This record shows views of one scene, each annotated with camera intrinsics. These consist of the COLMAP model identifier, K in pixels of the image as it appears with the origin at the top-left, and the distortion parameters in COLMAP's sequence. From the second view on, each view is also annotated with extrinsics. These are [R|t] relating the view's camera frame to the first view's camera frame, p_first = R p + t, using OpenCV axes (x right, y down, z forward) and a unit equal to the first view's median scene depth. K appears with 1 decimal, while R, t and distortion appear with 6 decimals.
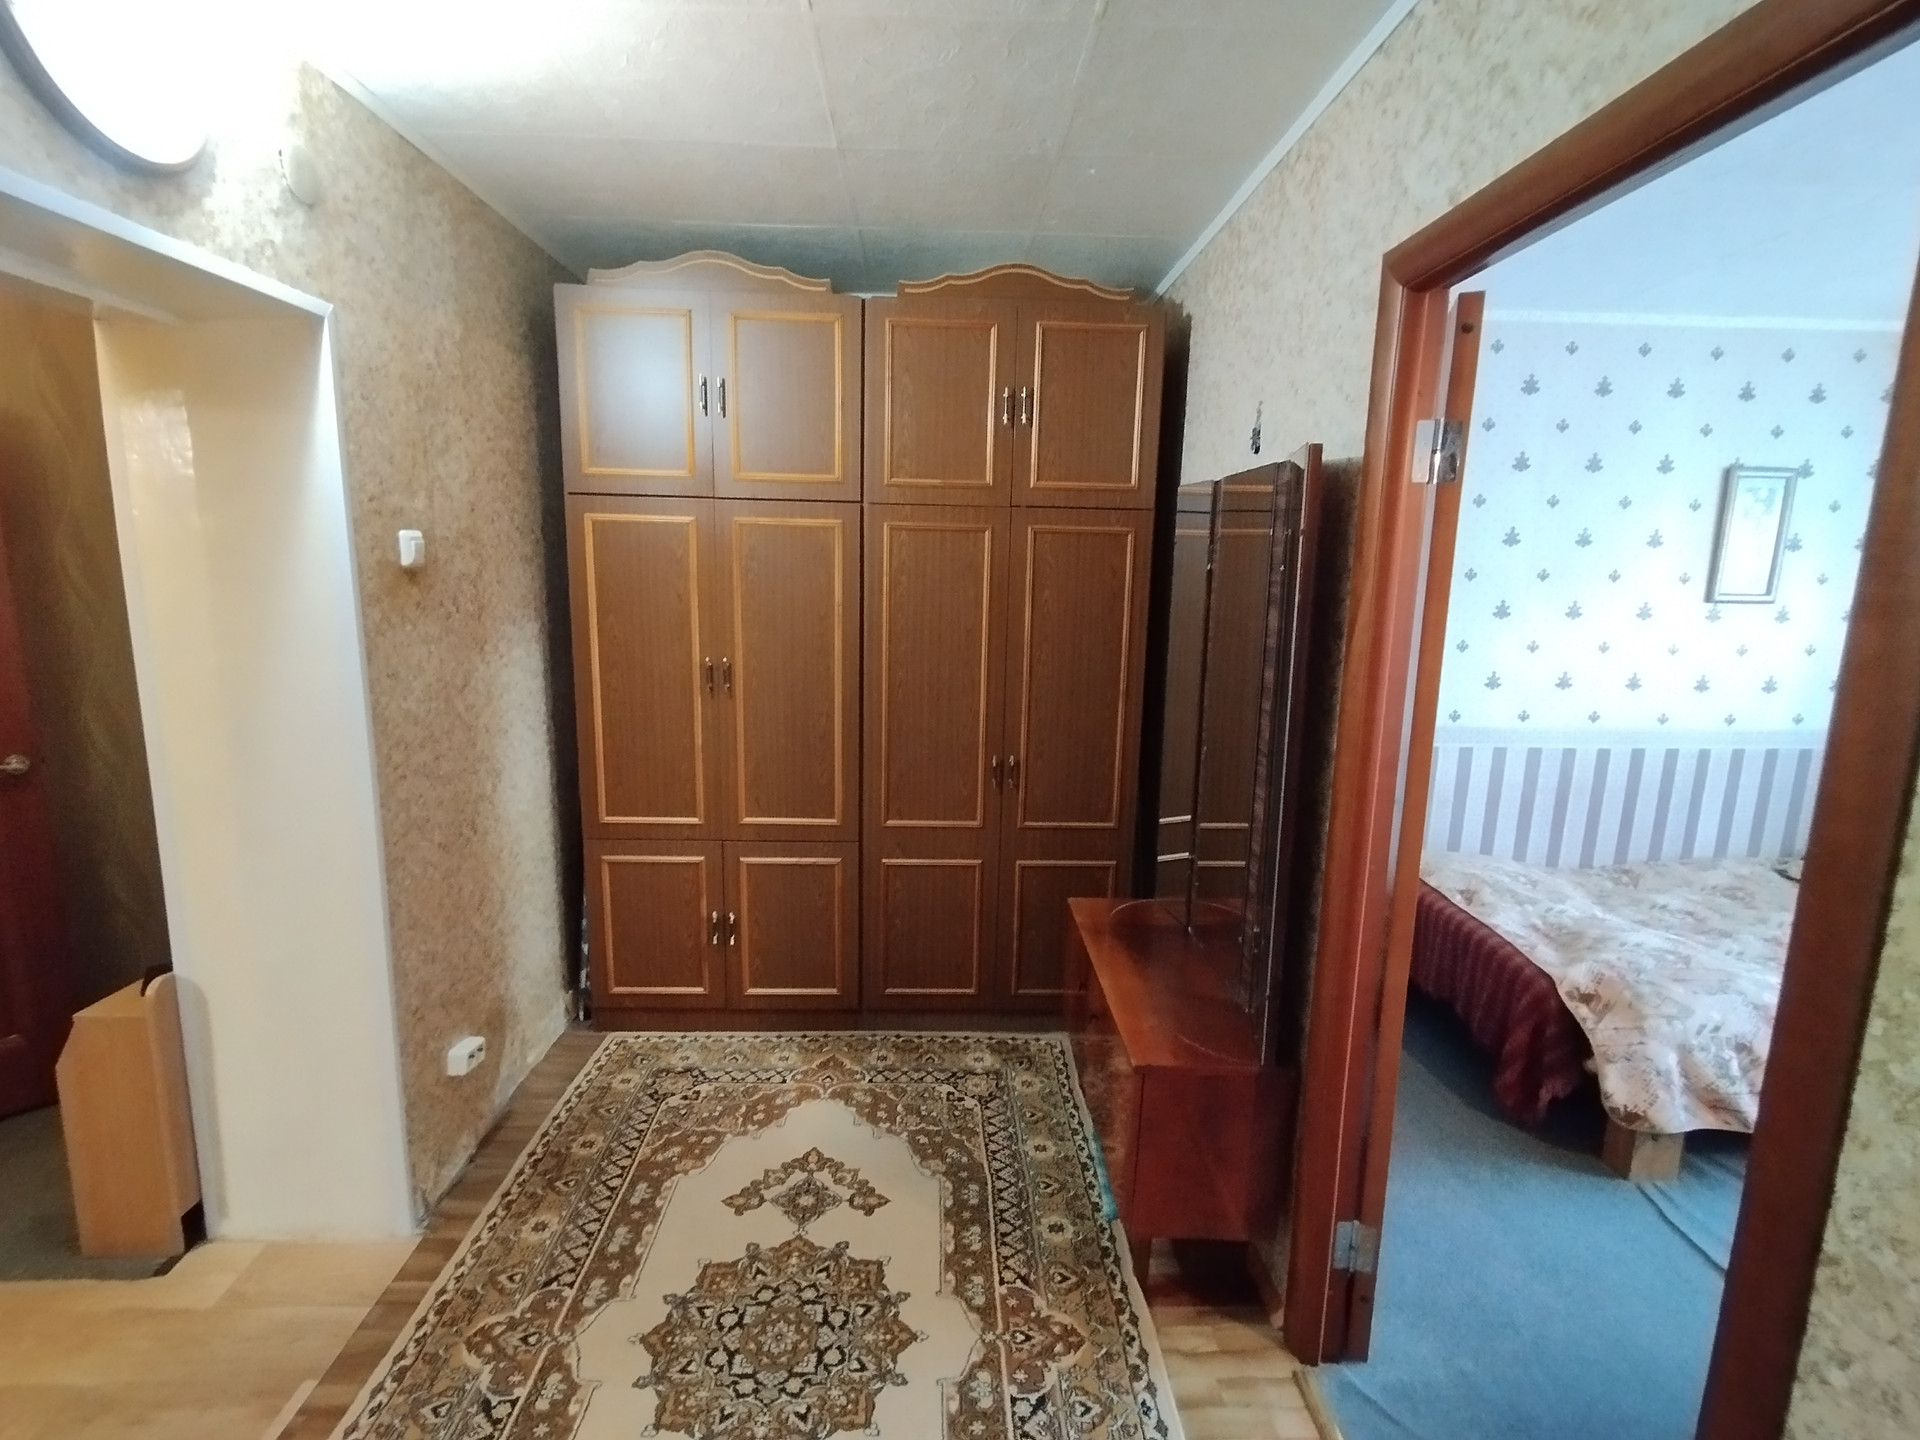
lens RADIAL K [[880.9, 0, 957.0], [0, 880.9, 712.5], [0, 0, 1]] dist [0.011008, -0.006813]
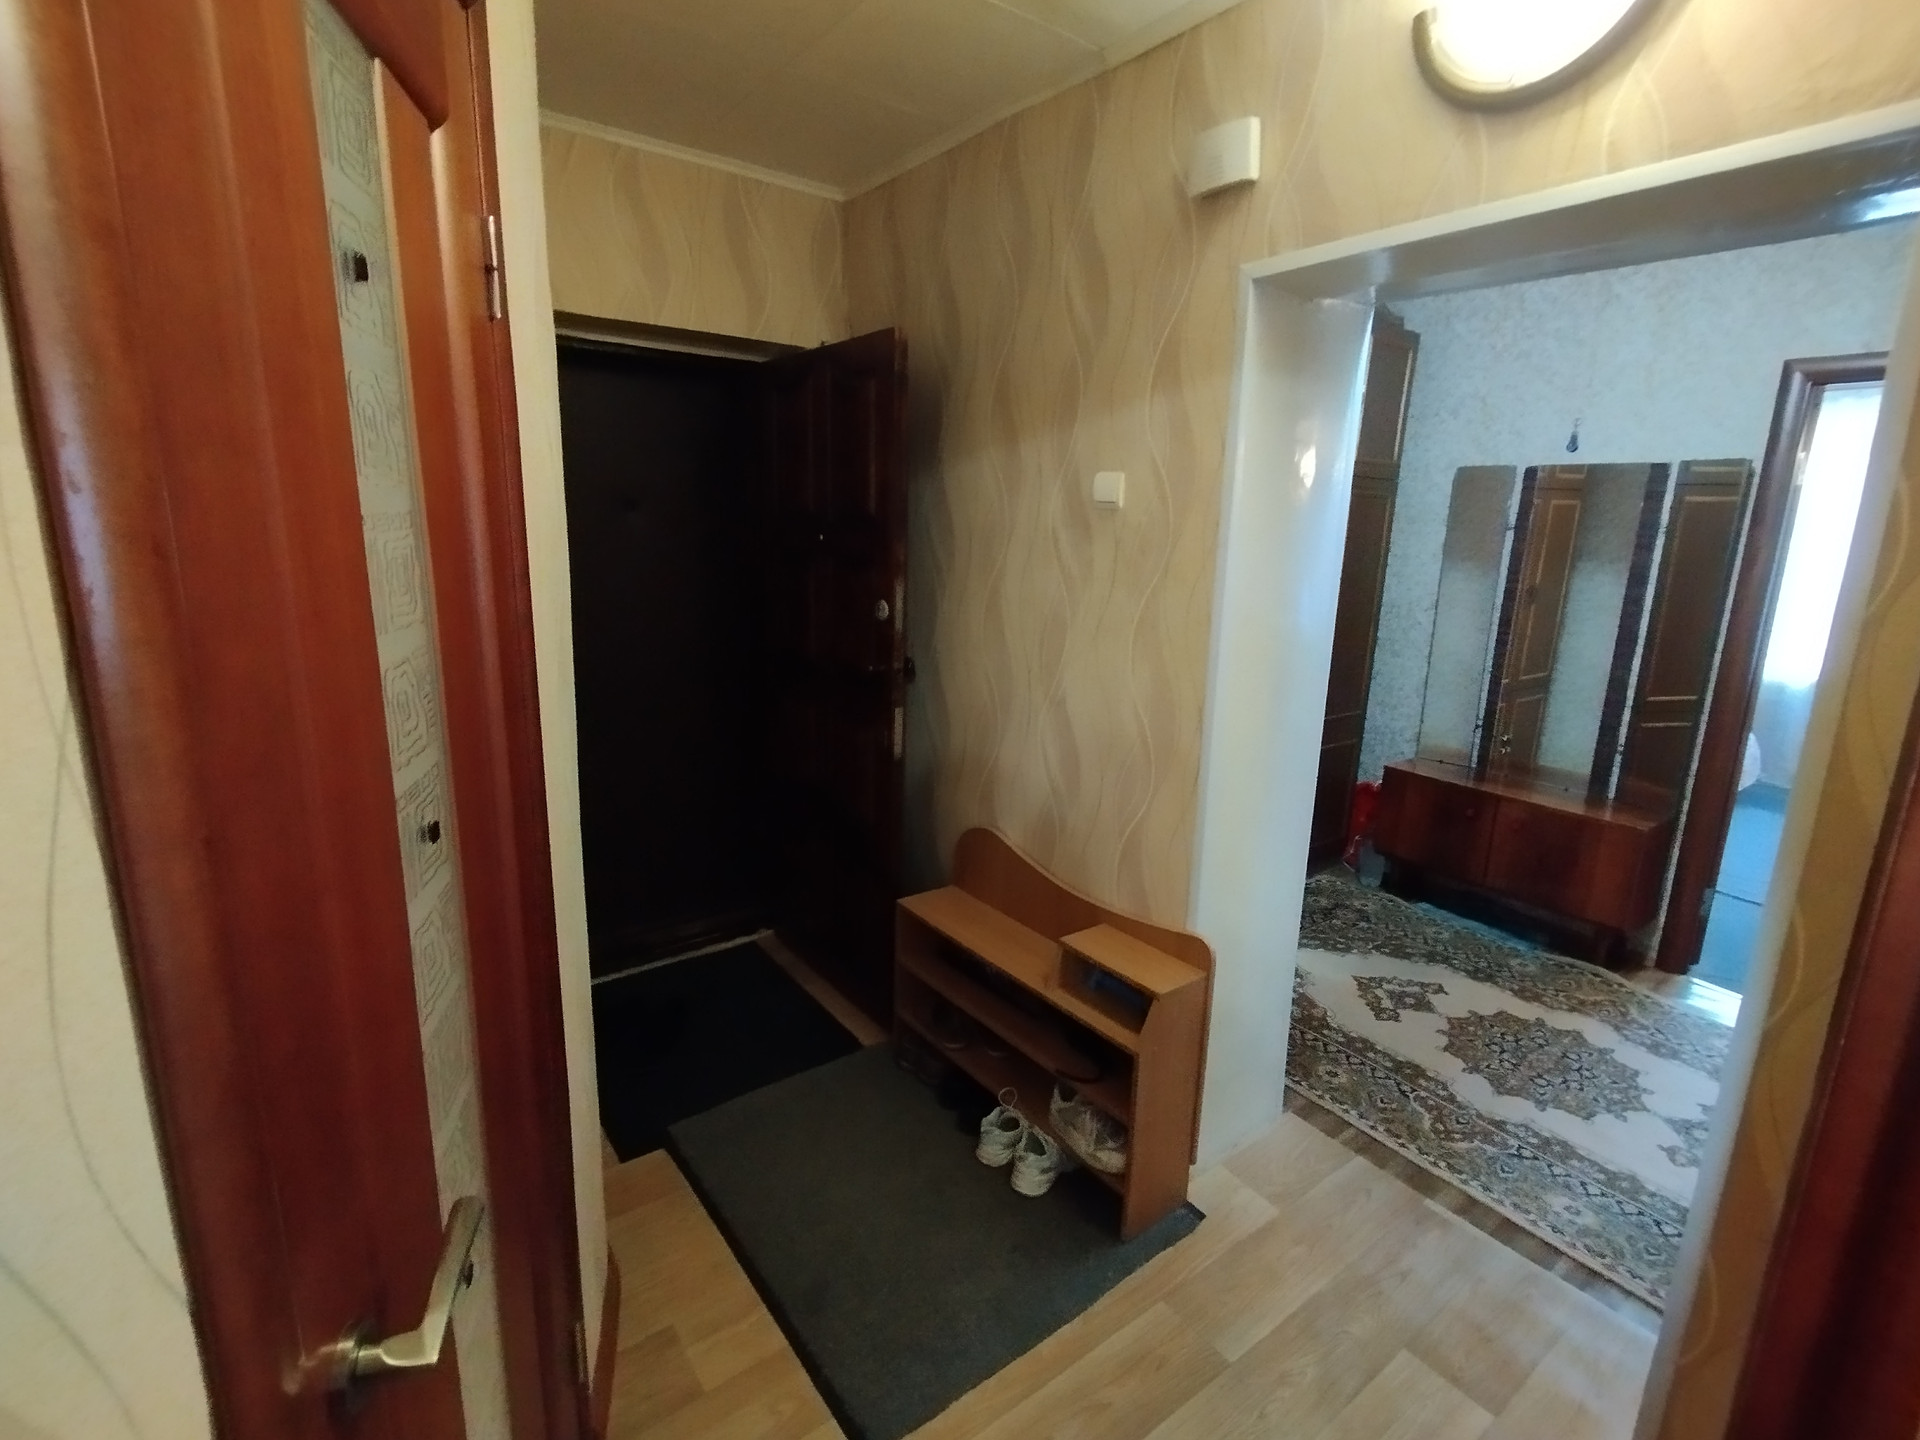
lens RADIAL K [[880.9, 0, 958.6], [0, 880.9, 710.4], [0, 0, 1]] dist [0.011008, -0.006813]
pose [[0.828238, -0.114183, 0.548620, -1.183023], [0.076789, 0.992911, 0.090726, -0.051774], [-0.555090, -0.033015, 0.831135, 0.228851]]
